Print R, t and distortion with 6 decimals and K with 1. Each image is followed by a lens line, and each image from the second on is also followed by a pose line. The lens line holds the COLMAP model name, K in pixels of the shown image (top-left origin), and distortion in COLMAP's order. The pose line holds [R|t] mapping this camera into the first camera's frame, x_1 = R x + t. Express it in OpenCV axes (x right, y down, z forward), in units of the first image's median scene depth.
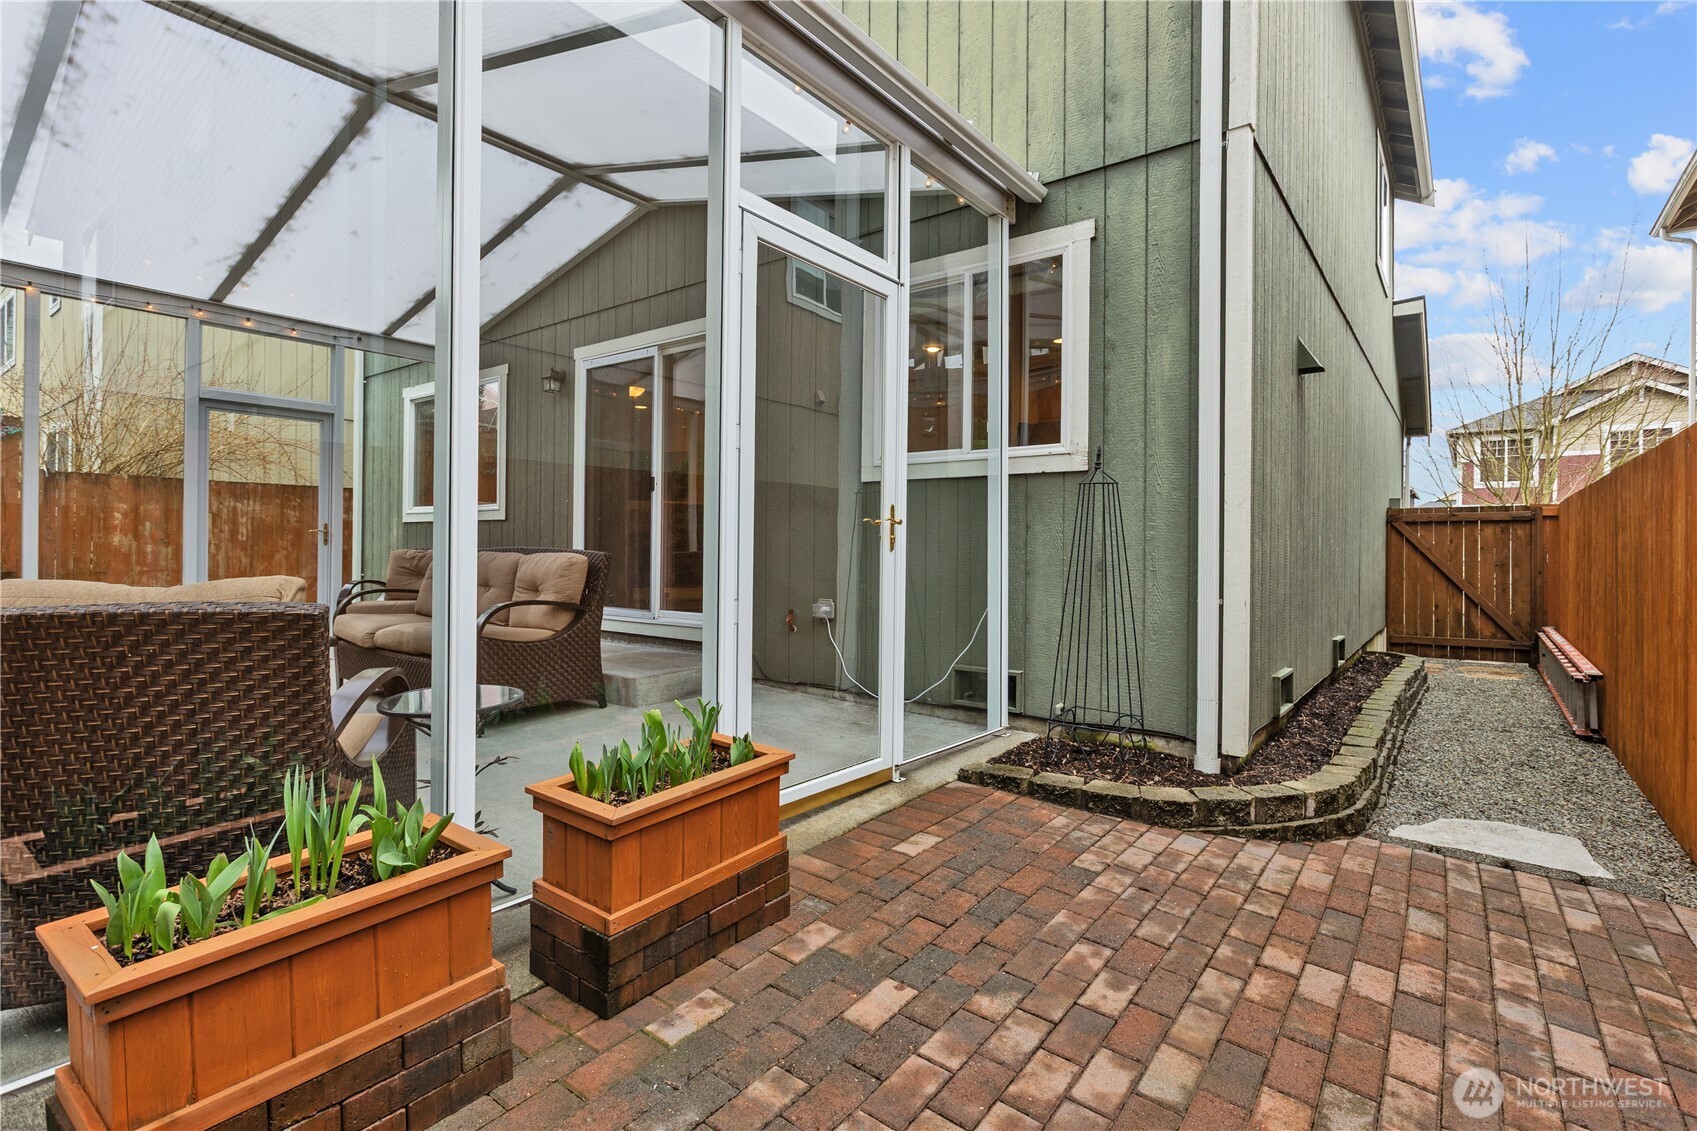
lens RADIAL K [[813.4, 0, 849.7], [0, 813.4, 553.2], [0, 0, 1]] dist [-0.002323, -0.001978]
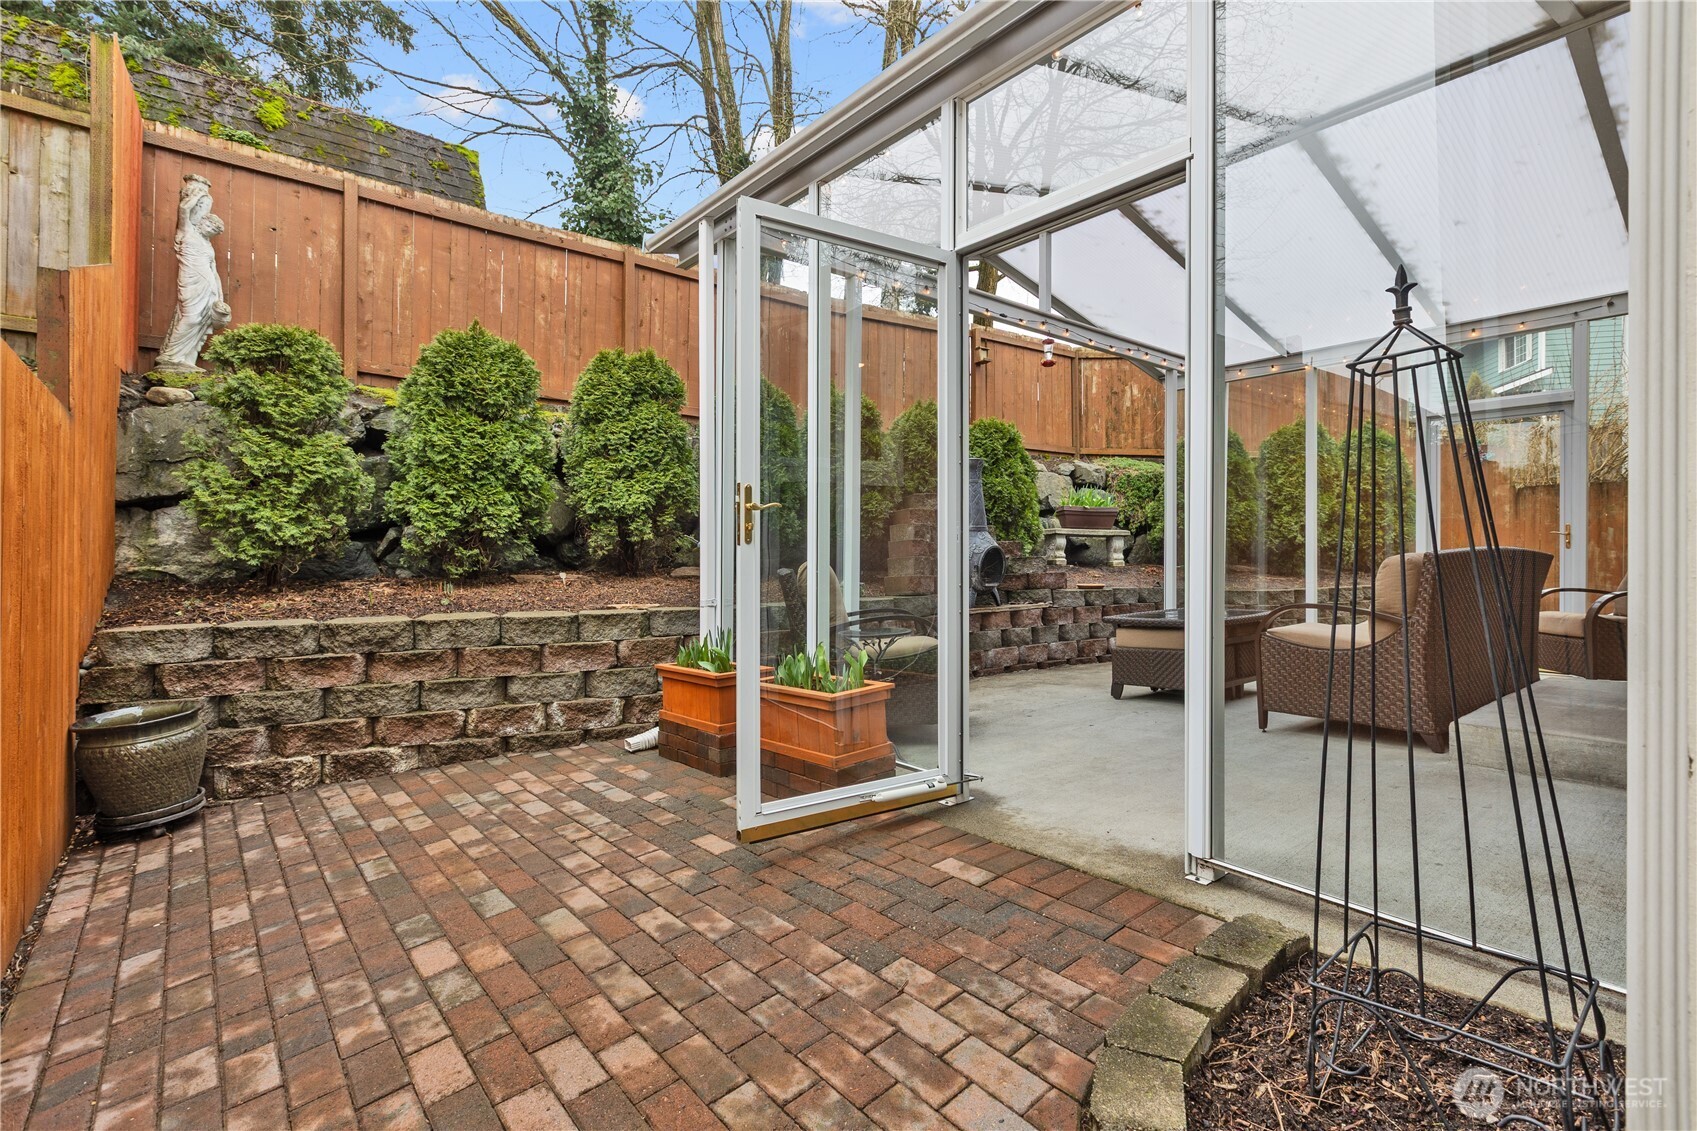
lens RADIAL K [[781.6, 0, 850.8], [0, 781.6, 558.2], [0, 0, 1]] dist [-0.001086, -0.000845]
pose [[-0.230300, -0.000433, -0.973119, 1.239916], [-0.007121, 0.999974, 0.001241, 0.017694], [0.973094, 0.007215, -0.230297, 1.405301]]
